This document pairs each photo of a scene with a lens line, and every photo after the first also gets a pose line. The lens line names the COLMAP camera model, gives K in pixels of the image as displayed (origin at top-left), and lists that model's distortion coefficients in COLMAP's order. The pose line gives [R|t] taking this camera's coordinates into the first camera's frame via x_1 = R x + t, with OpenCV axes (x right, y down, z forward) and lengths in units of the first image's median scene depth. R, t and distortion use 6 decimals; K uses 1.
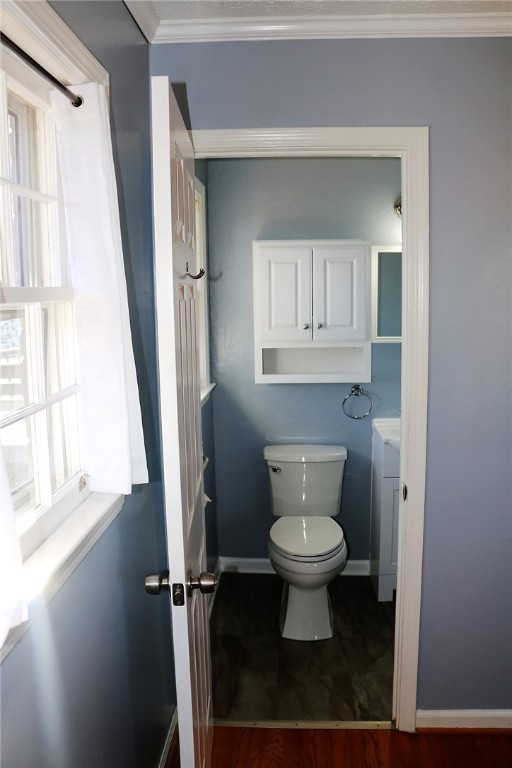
lens RADIAL K [[618.1, 0, 258.1], [0, 618.1, 380.9], [0, 0, 1]] dist [-0.177282, 0.144913]
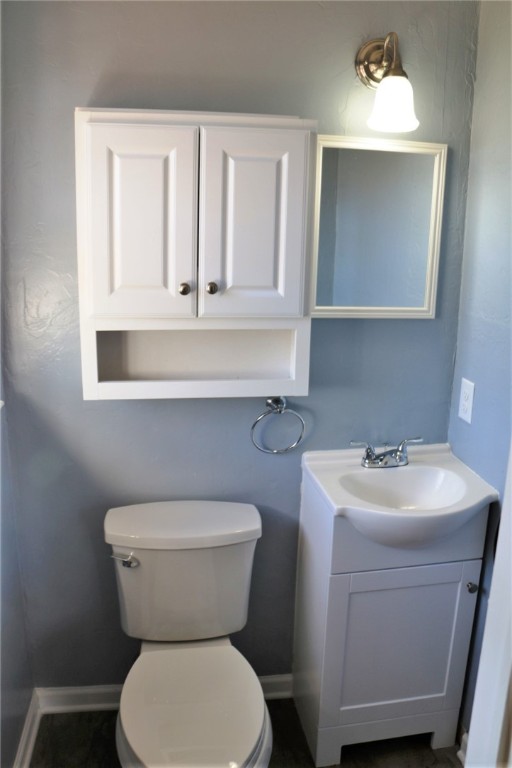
lens RADIAL K [[618.1, 0, 258.1], [0, 618.1, 380.9], [0, 0, 1]] dist [-0.177282, 0.144913]
pose [[0.978239, -0.012317, 0.207116, 0.031986], [-0.009290, 0.994635, 0.103028, -0.064710], [-0.207273, -0.102710, 0.972876, 0.492590]]
